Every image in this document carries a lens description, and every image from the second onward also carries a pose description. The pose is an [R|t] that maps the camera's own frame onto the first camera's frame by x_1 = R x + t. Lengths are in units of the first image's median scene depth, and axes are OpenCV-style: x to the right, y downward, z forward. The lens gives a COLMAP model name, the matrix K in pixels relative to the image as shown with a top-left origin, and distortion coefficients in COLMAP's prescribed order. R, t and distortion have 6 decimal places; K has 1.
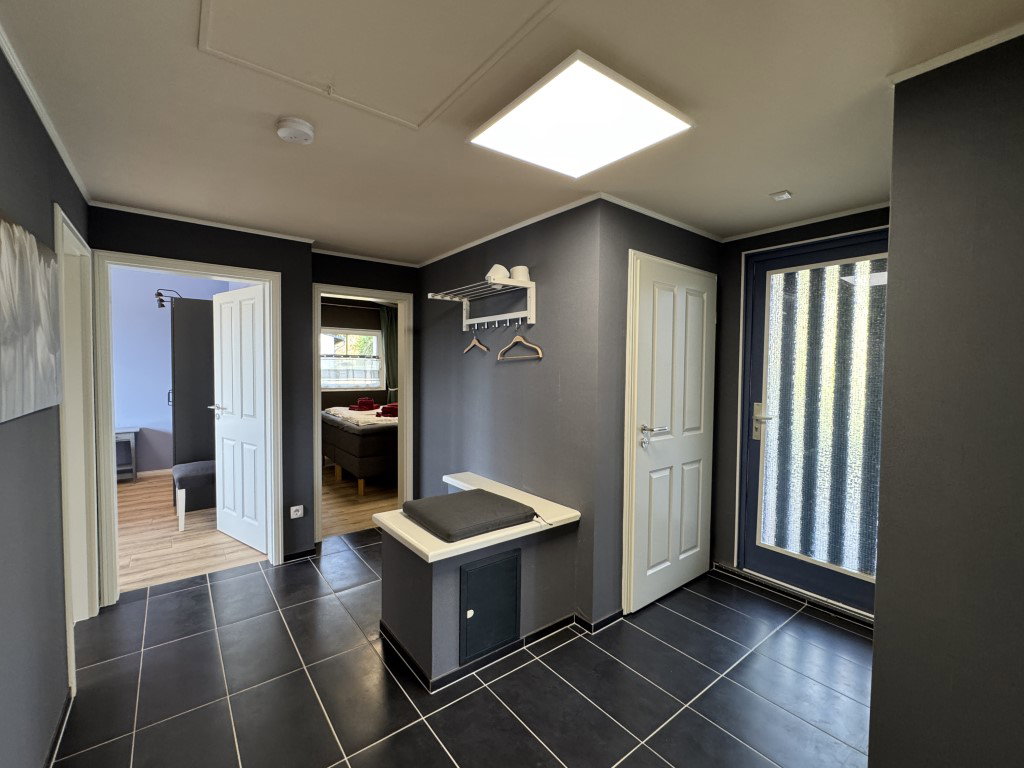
lens RADIAL K [[442.1, 0, 512.4], [0, 442.1, 384.4], [0, 0, 1]] dist [-0.000785, -0.000574]
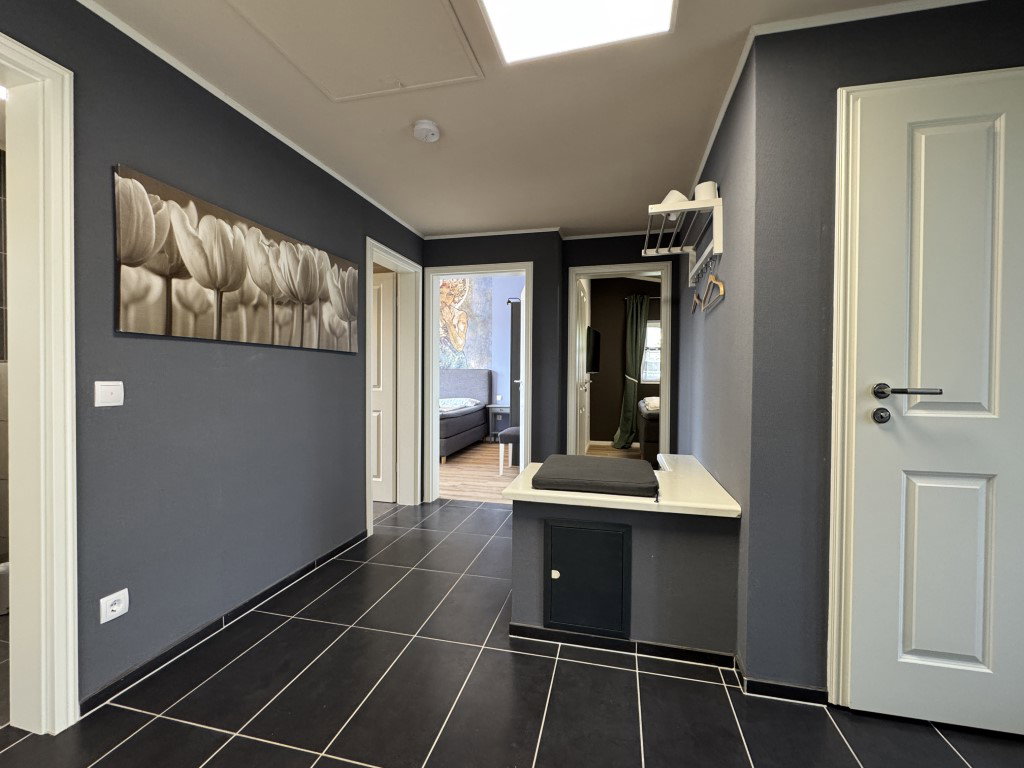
lens RADIAL K [[442.1, 0, 510.2], [0, 442.1, 383.9], [0, 0, 1]] dist [-0.000785, -0.000574]
pose [[0.615588, 0.005499, -0.788049, 0.427841], [-0.030790, 0.999380, -0.017078, 0.110928], [0.787467, 0.034777, 0.615375, 0.269115]]
